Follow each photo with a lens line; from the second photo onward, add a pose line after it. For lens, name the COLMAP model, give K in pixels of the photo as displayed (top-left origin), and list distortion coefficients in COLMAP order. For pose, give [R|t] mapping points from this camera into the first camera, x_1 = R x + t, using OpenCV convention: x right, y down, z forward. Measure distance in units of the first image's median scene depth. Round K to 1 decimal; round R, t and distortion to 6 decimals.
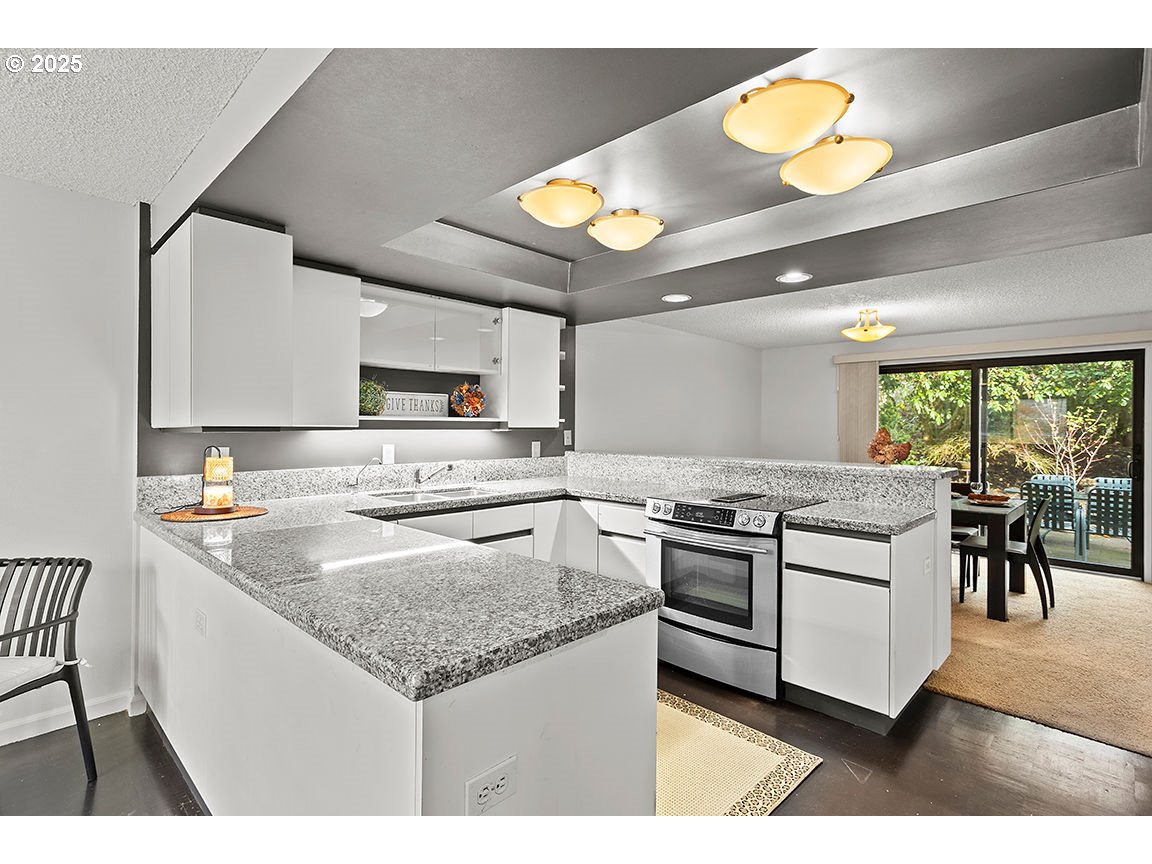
lens RADIAL K [[560.7, 0, 577.7], [0, 560.7, 431.6], [0, 0, 1]] dist [0.005344, 0.001945]
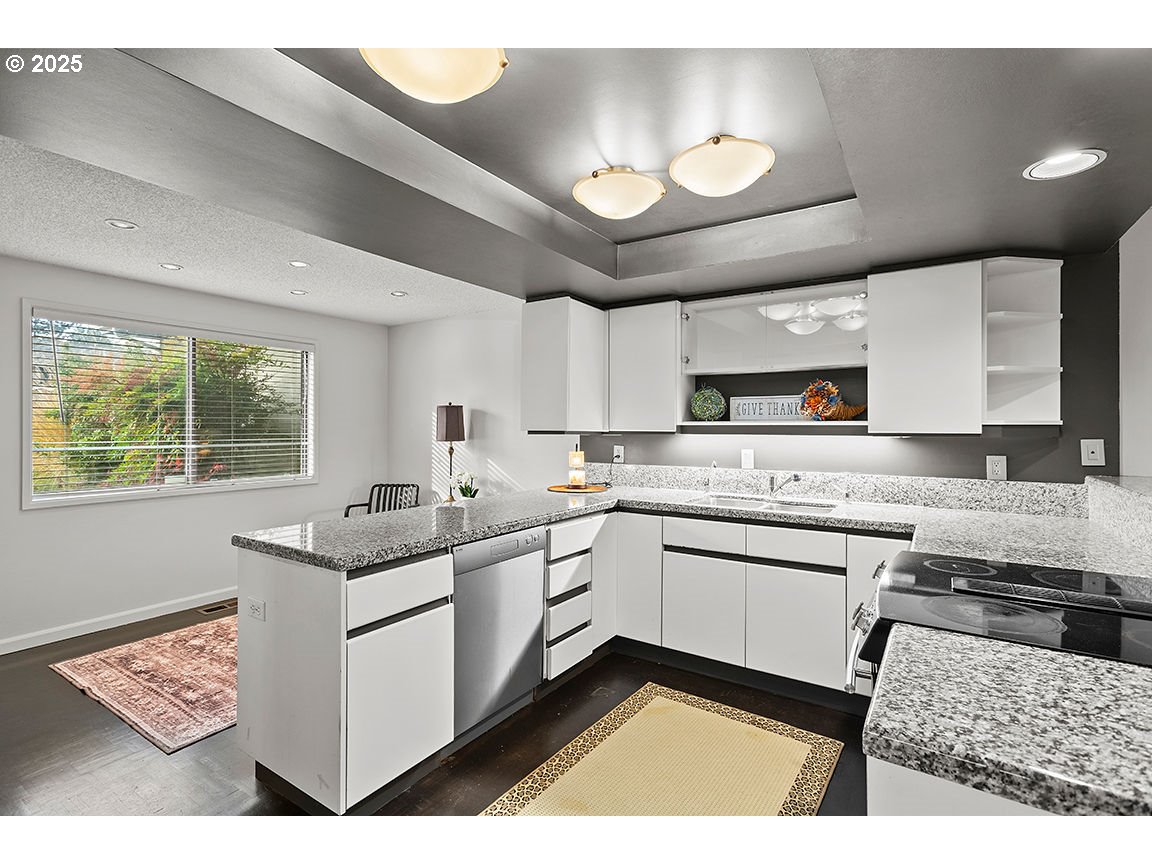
lens RADIAL K [[560.7, 0, 580.2], [0, 560.7, 429.7], [0, 0, 1]] dist [0.005344, 0.001945]
pose [[0.188322, -0.004151, -0.982099, 0.583413], [-0.012546, 0.999899, -0.006632, -0.001854], [0.982027, 0.013570, 0.188251, 0.503714]]
